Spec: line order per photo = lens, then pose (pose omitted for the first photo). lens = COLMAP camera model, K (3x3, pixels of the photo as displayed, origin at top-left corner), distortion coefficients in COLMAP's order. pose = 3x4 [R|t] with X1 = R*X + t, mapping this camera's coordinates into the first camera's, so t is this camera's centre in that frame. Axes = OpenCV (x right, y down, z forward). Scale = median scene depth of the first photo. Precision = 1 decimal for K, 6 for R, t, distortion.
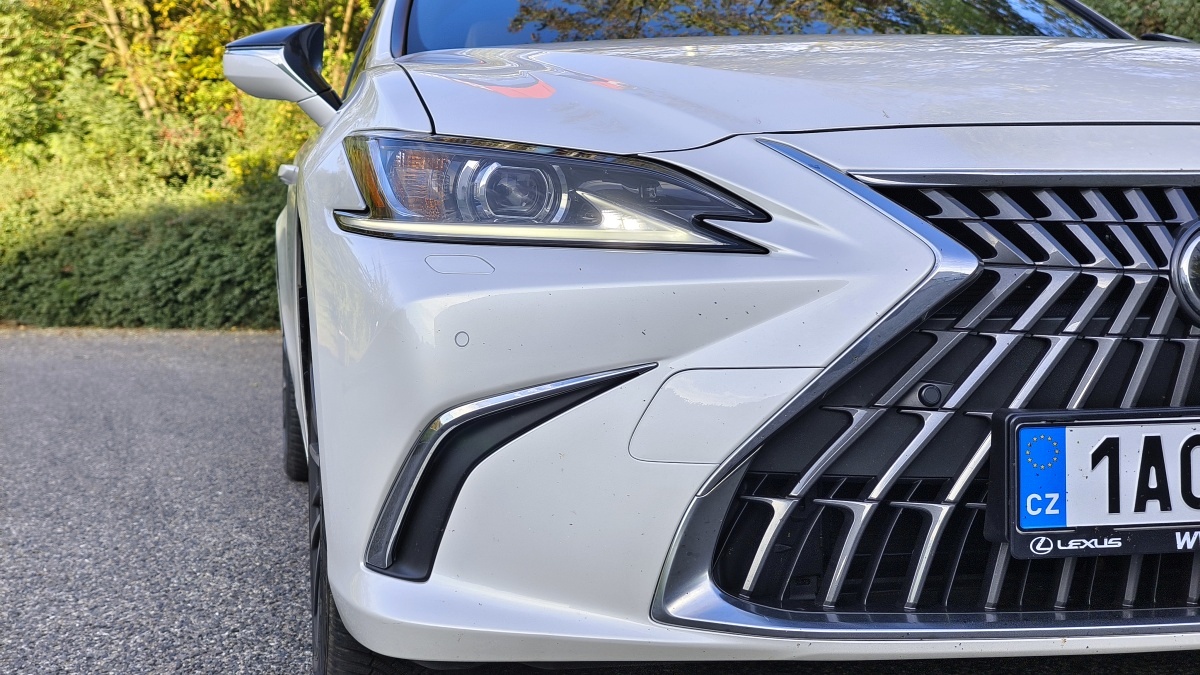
lens RADIAL K [[1811.3, 0, 575.8], [0, 1811.3, 349.1], [0, 0, 1]] dist [0.021885, 0.000000]
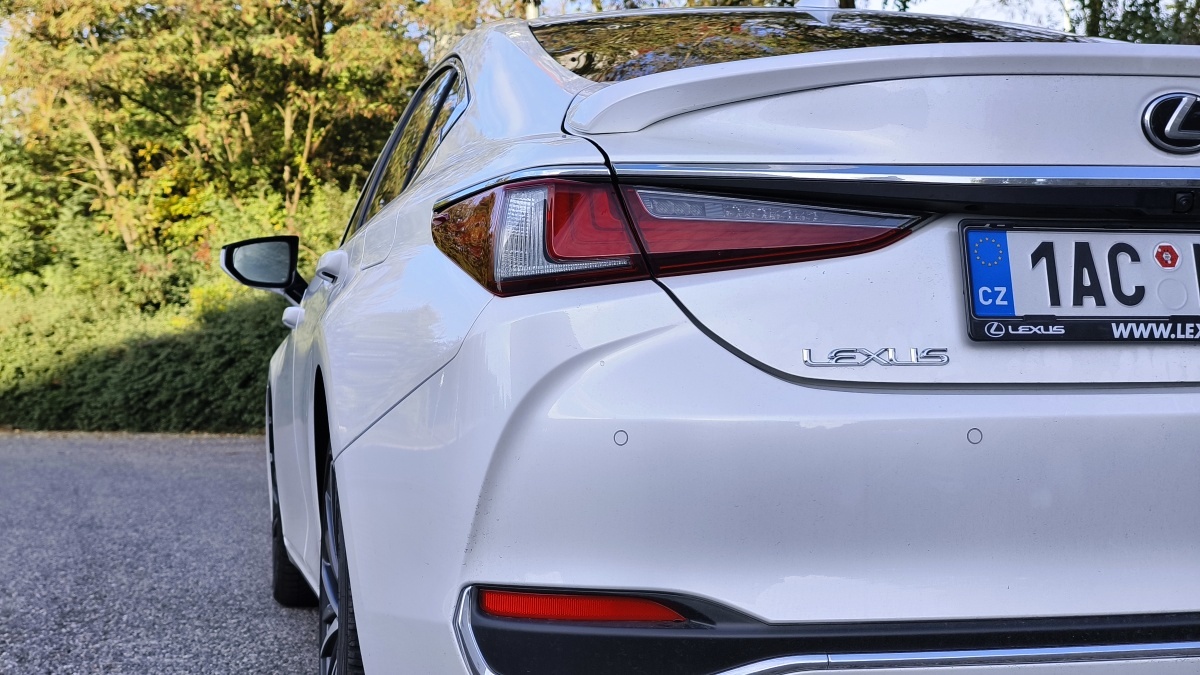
lens RADIAL K [[1811.3, 0, 600.0], [0, 1811.3, 335.5], [0, 0, 1]] dist [0.021885, 0.000000]
pose [[0.999863, 0.004800, 0.015813, 0.057959], [-0.003742, 0.997796, -0.066255, 0.003140], [-0.016096, 0.066186, 0.997677, -0.197606]]
